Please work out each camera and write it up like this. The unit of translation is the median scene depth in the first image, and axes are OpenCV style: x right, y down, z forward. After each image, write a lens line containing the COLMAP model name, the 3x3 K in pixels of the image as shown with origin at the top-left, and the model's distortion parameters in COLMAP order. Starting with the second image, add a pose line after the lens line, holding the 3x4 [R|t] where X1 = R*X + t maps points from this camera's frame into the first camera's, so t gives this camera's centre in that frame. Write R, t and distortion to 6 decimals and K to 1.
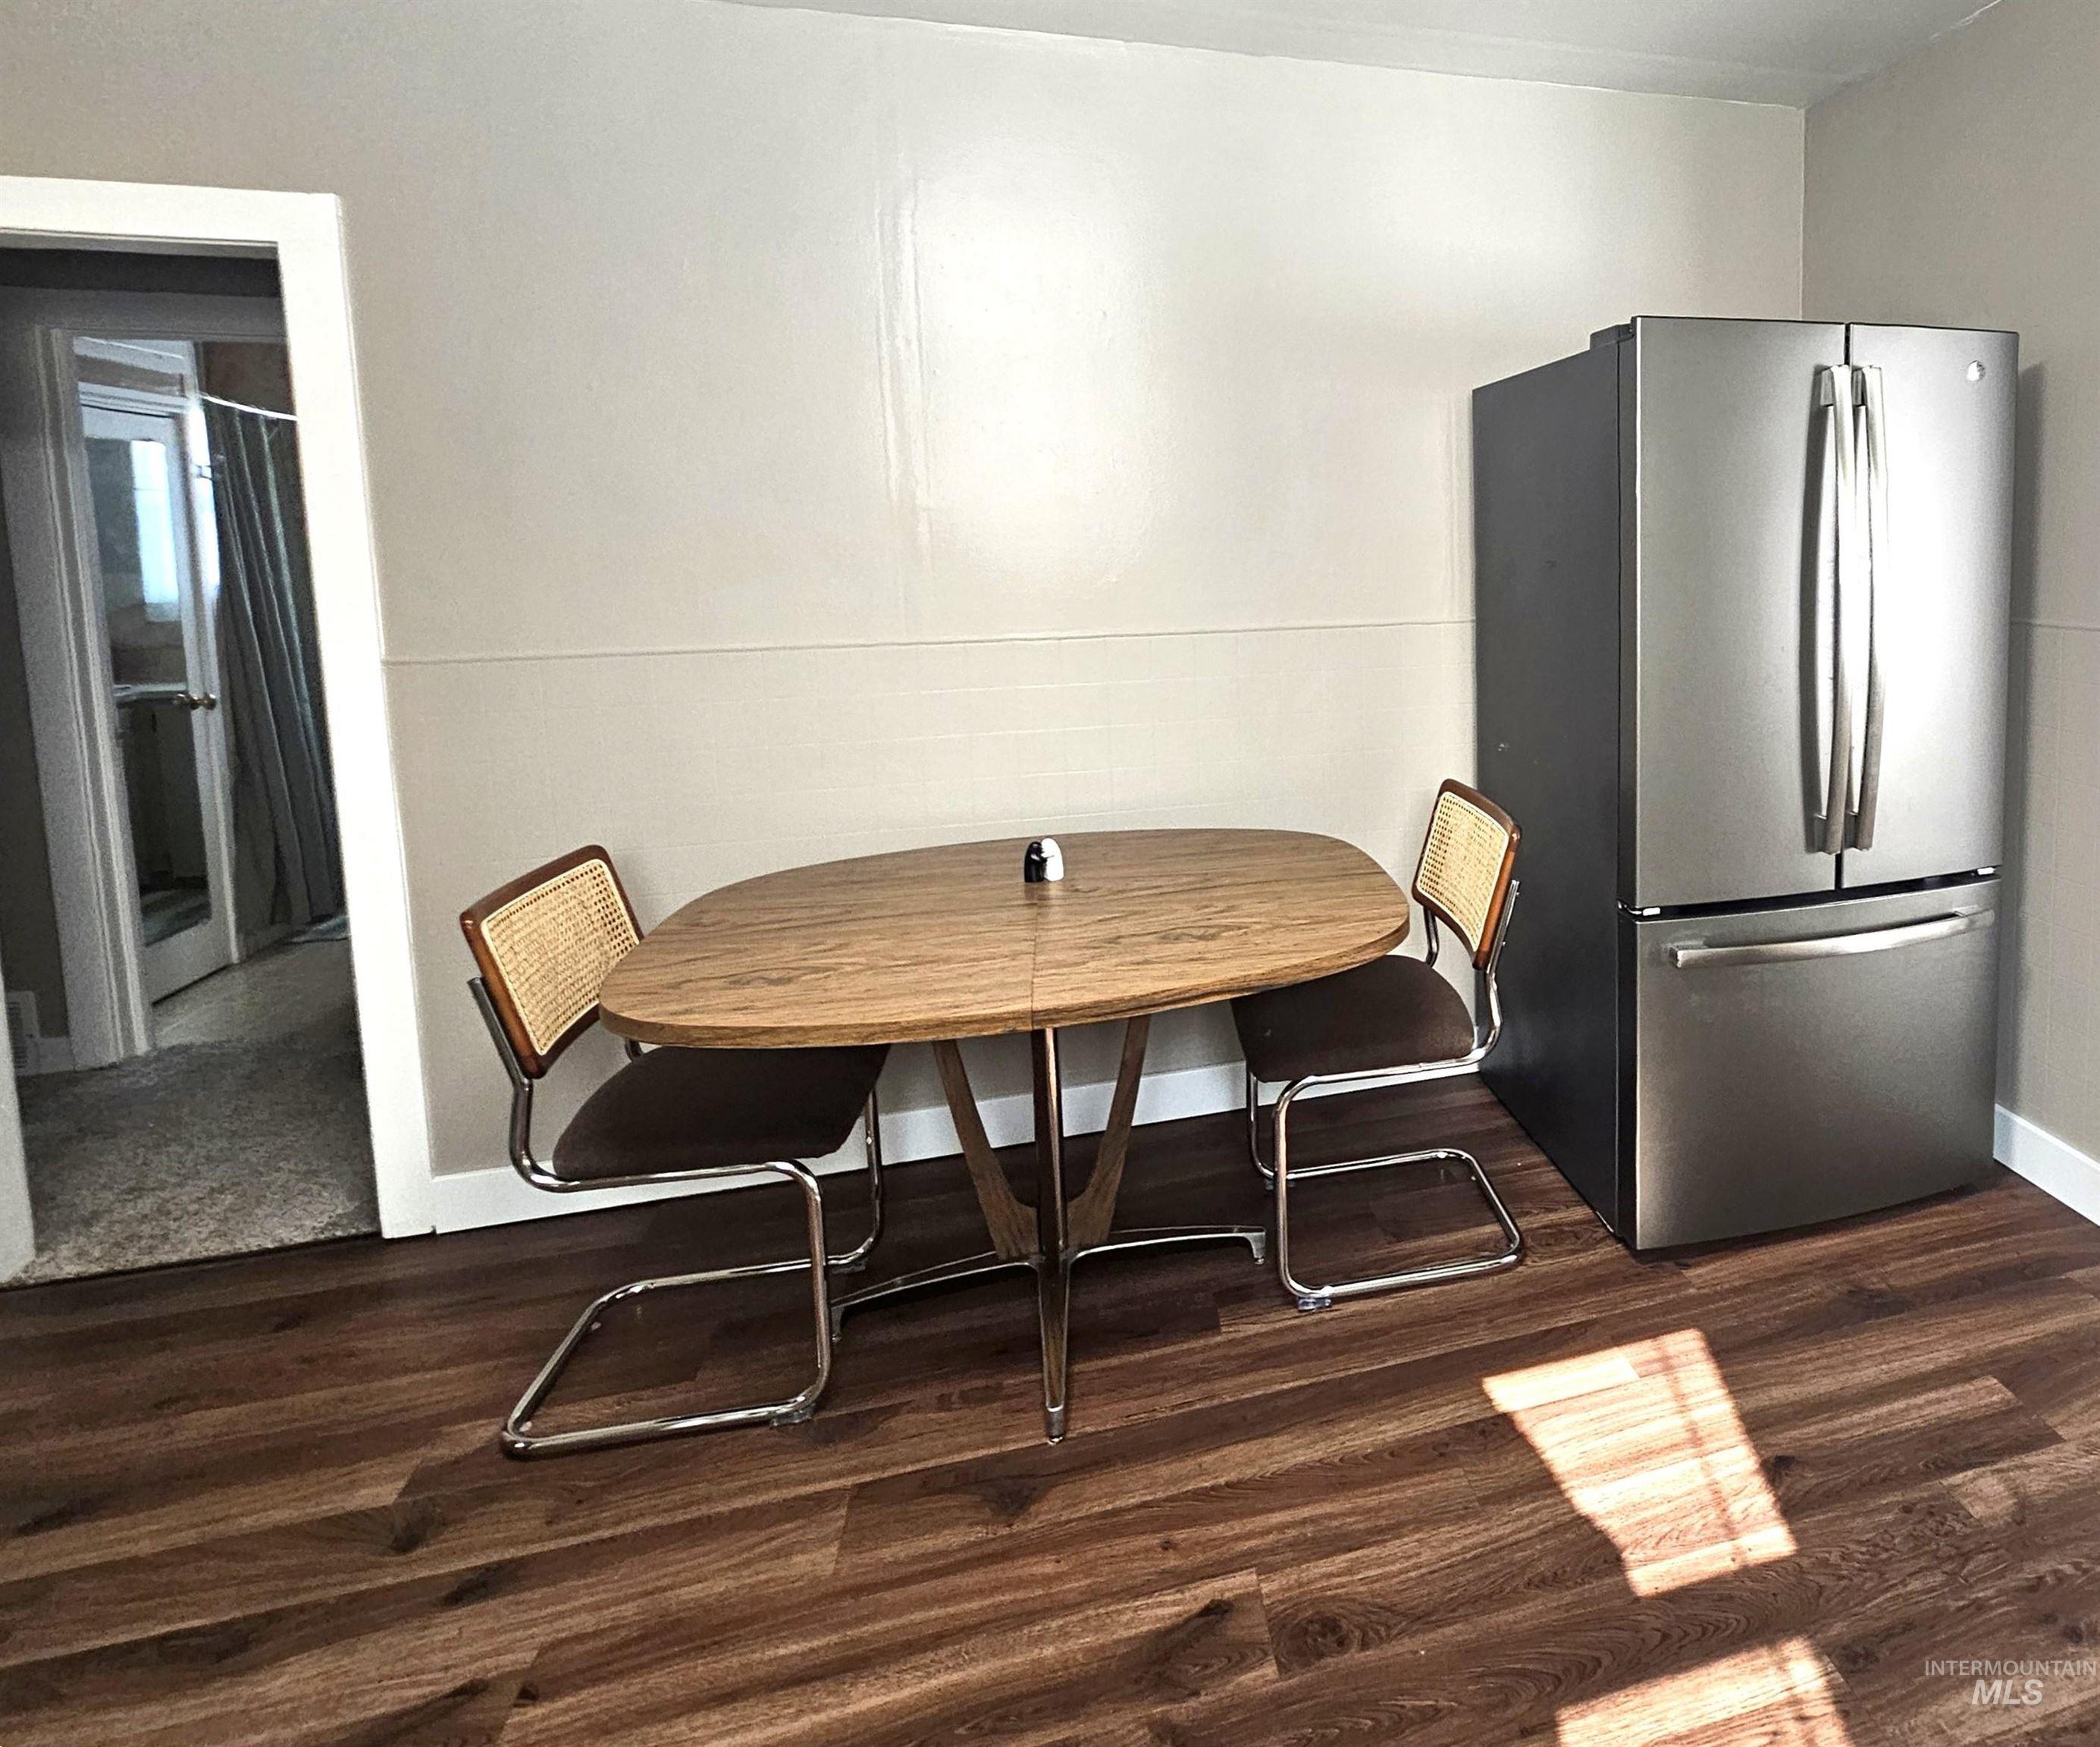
lens RADIAL K [[1237.2, 0, 1434.6], [0, 1237.2, 656.4], [0, 0, 1]] dist [0.000484, 0.000645]
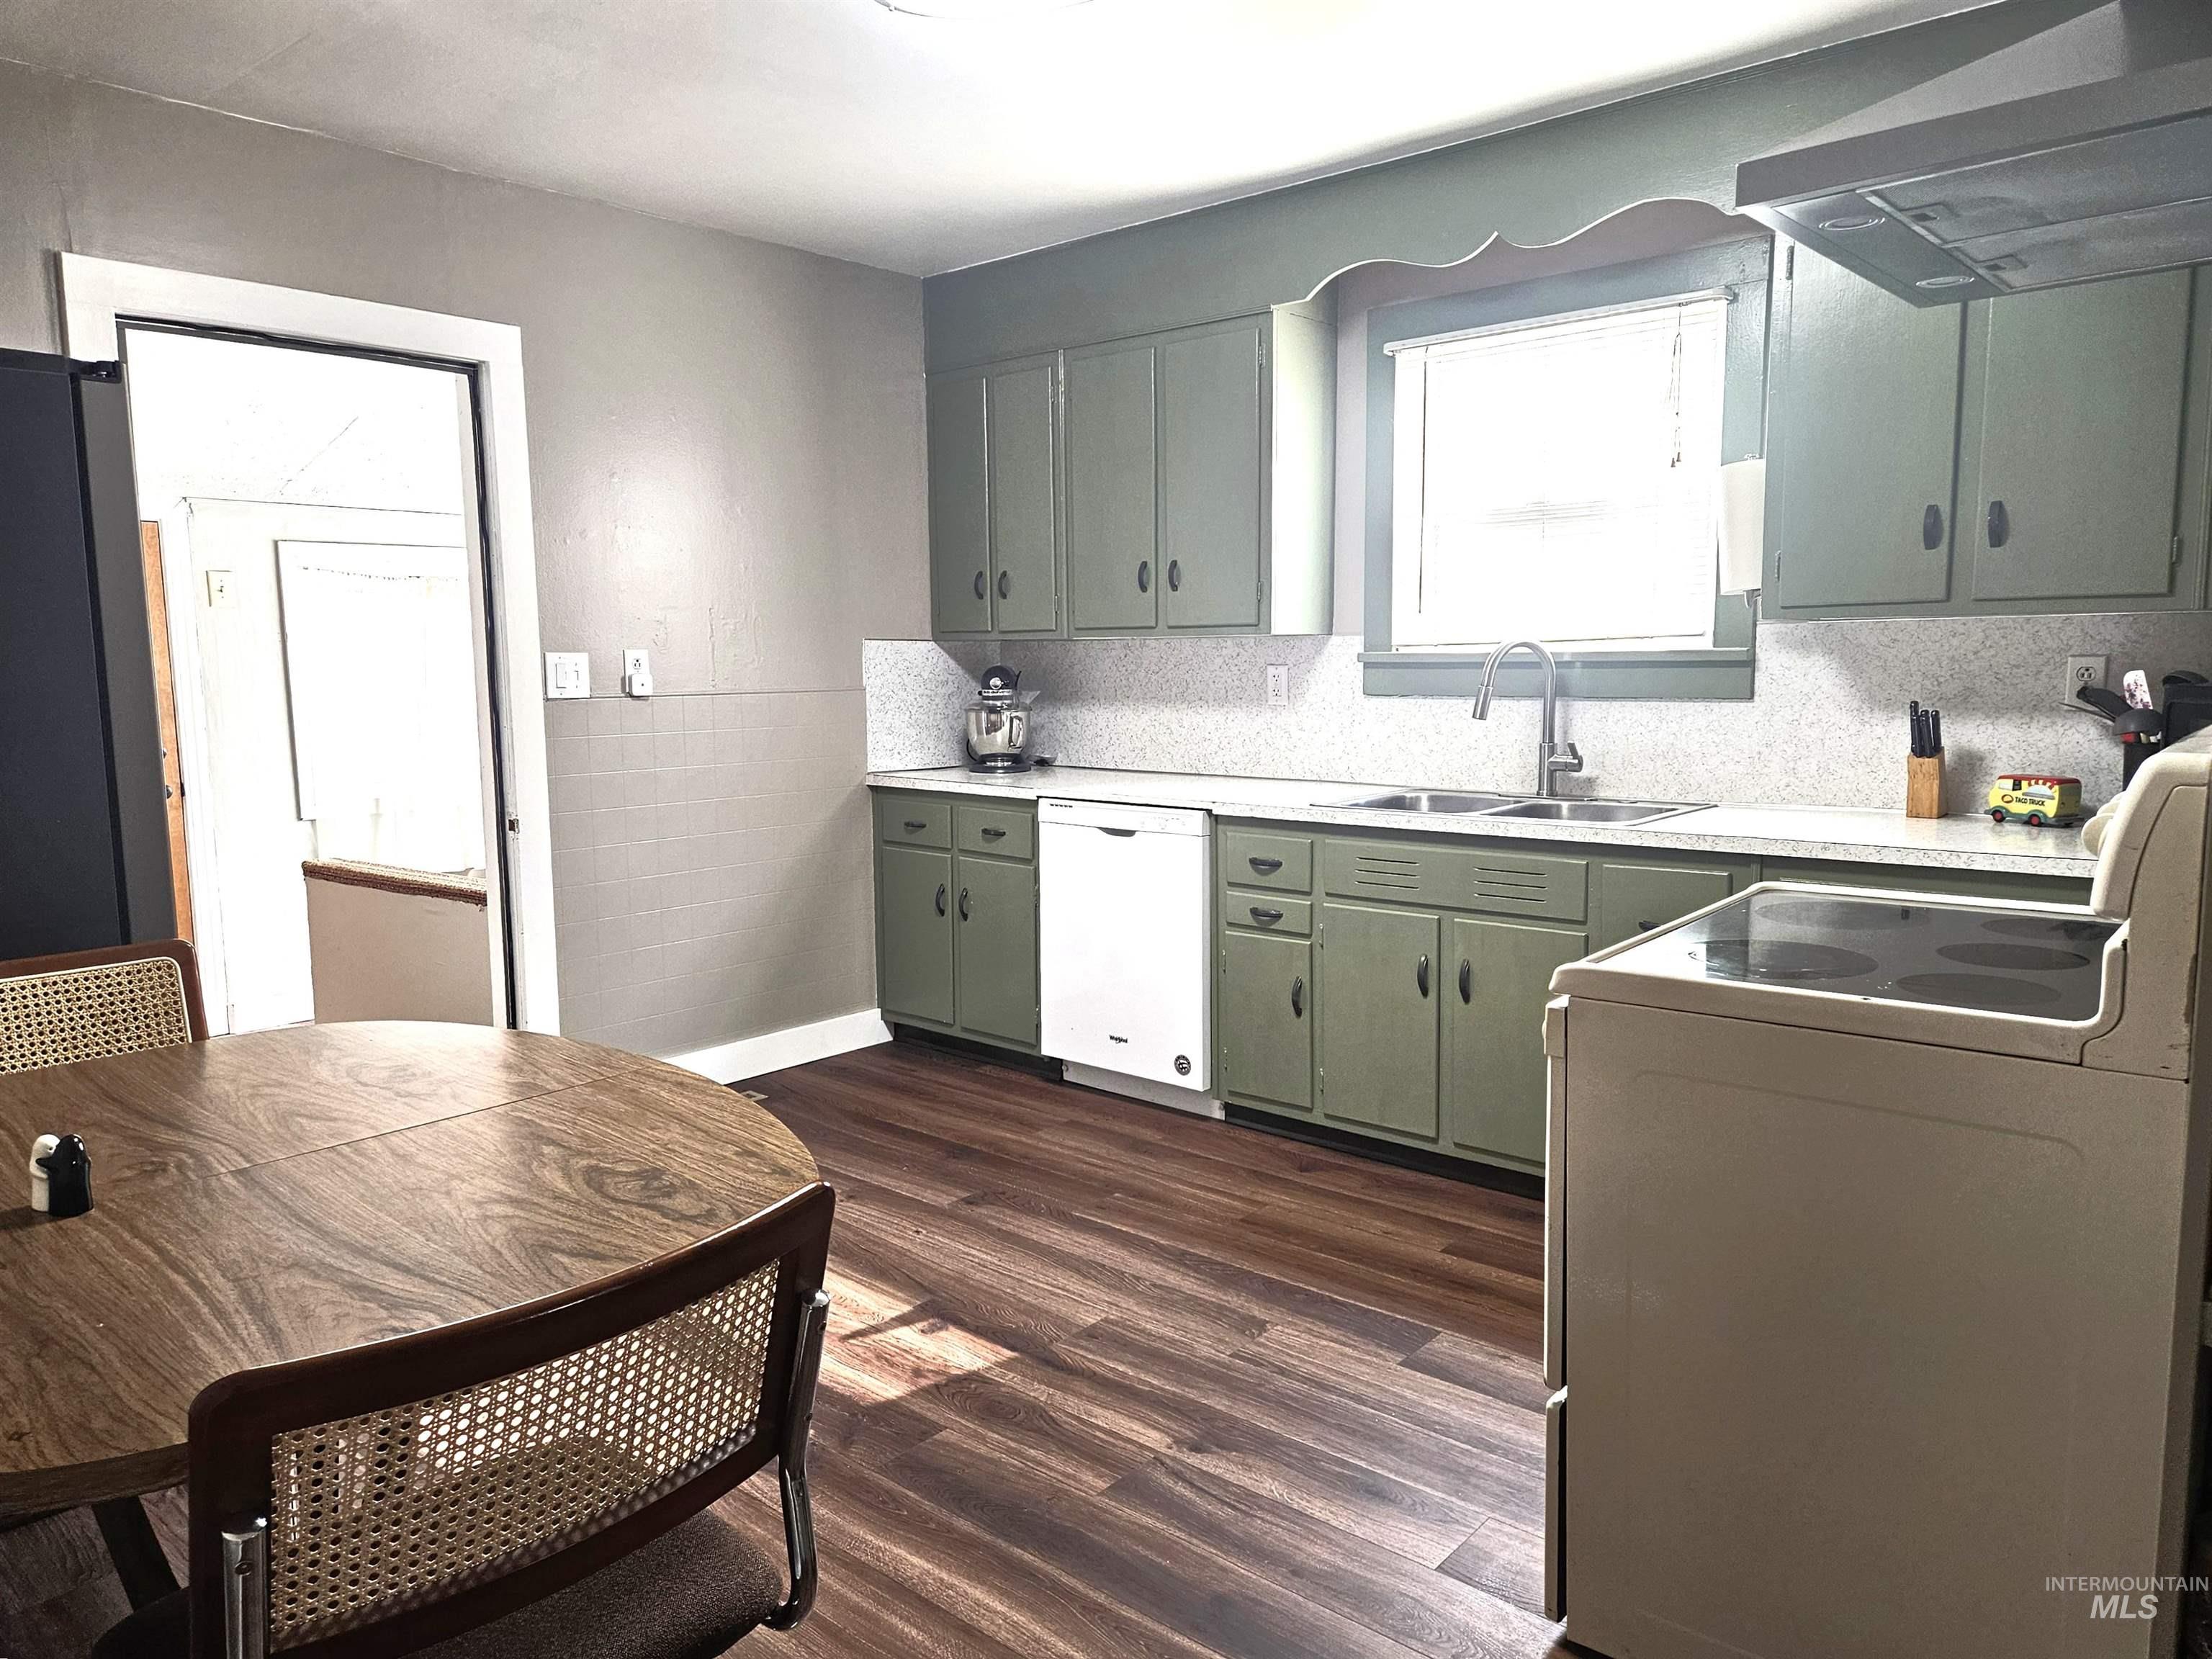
lens RADIAL K [[1496.9, 0, 1088.5], [0, 1496.9, 831.1], [0, 0, 1]] dist [0.039662, -0.006794]
pose [[-0.515695, -0.084830, 0.852563, -1.345643], [0.100267, 0.982273, 0.158385, -0.048793], [-0.850885, 0.167163, -0.498047, 1.144845]]
